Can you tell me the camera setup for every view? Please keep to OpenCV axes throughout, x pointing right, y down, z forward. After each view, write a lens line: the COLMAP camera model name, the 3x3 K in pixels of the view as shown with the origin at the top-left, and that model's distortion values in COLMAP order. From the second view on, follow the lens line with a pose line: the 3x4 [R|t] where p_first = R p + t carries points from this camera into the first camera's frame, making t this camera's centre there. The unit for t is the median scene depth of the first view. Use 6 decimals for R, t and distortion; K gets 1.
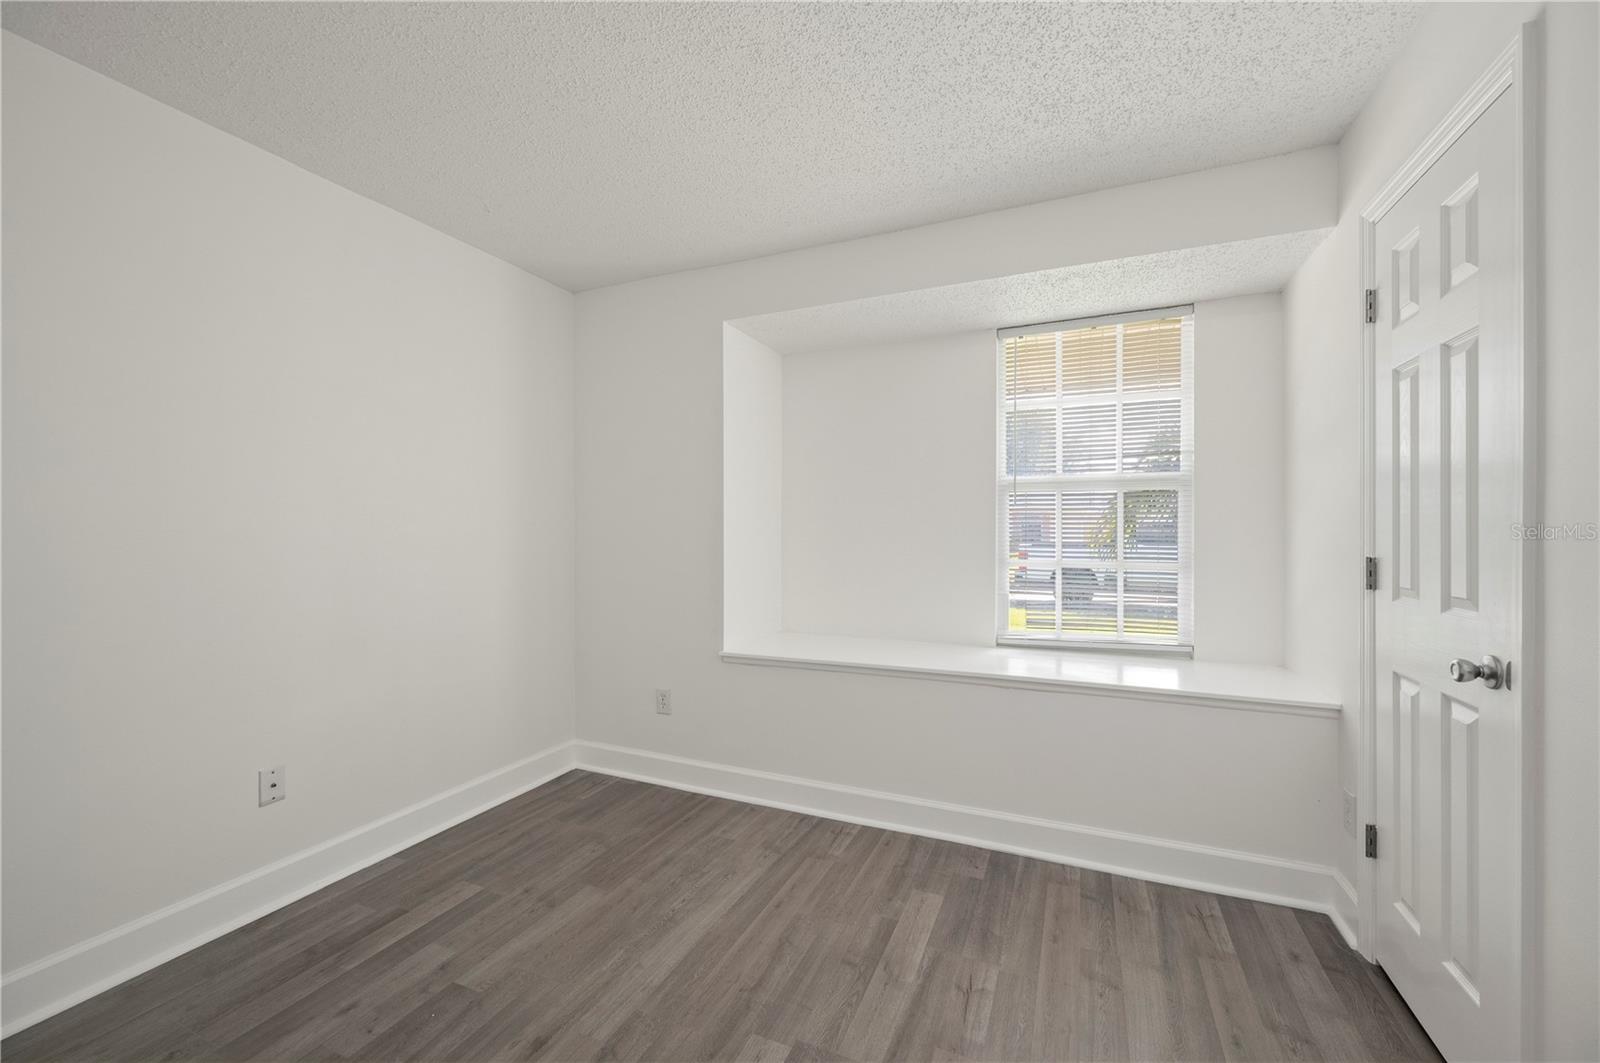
lens RADIAL K [[634.4, 0, 794.0], [0, 634.4, 531.9], [0, 0, 1]] dist [0.001154, -0.001160]
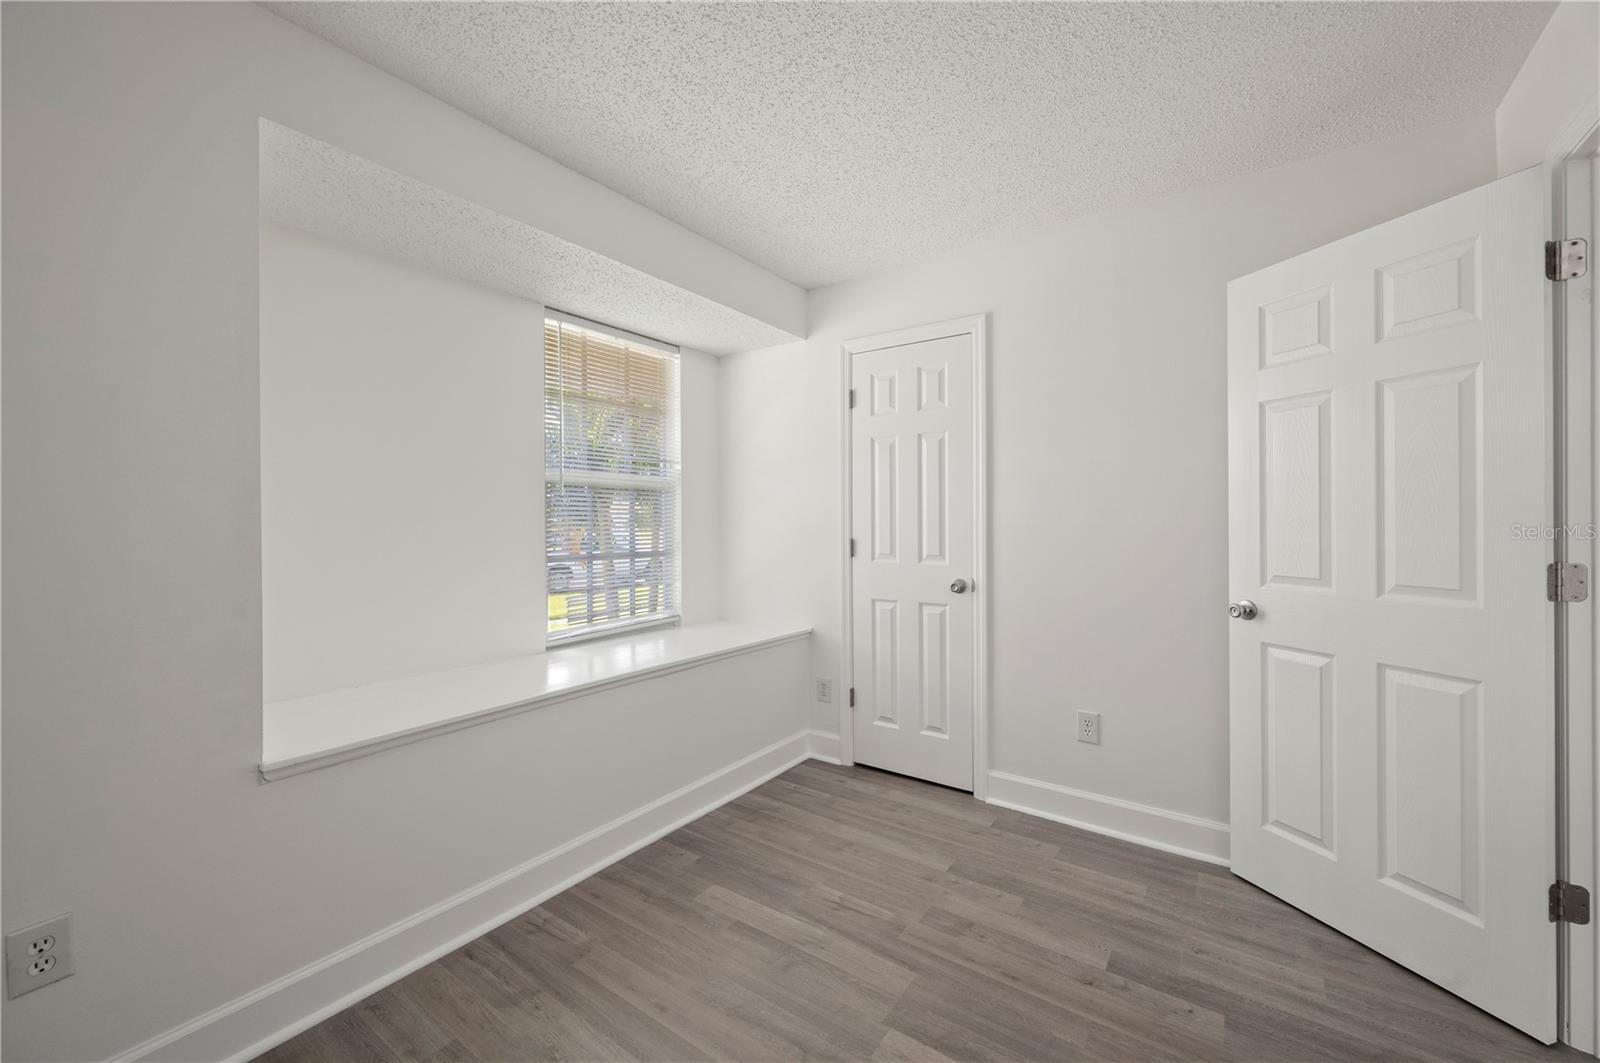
lens RADIAL K [[634.4, 0, 793.1], [0, 634.4, 527.7], [0, 0, 1]] dist [0.001154, -0.001160]
pose [[0.202272, -0.005626, 0.979313, -0.776676], [0.008518, 0.999956, 0.003985, 0.000082], [-0.979292, 0.007535, 0.202311, 0.708674]]
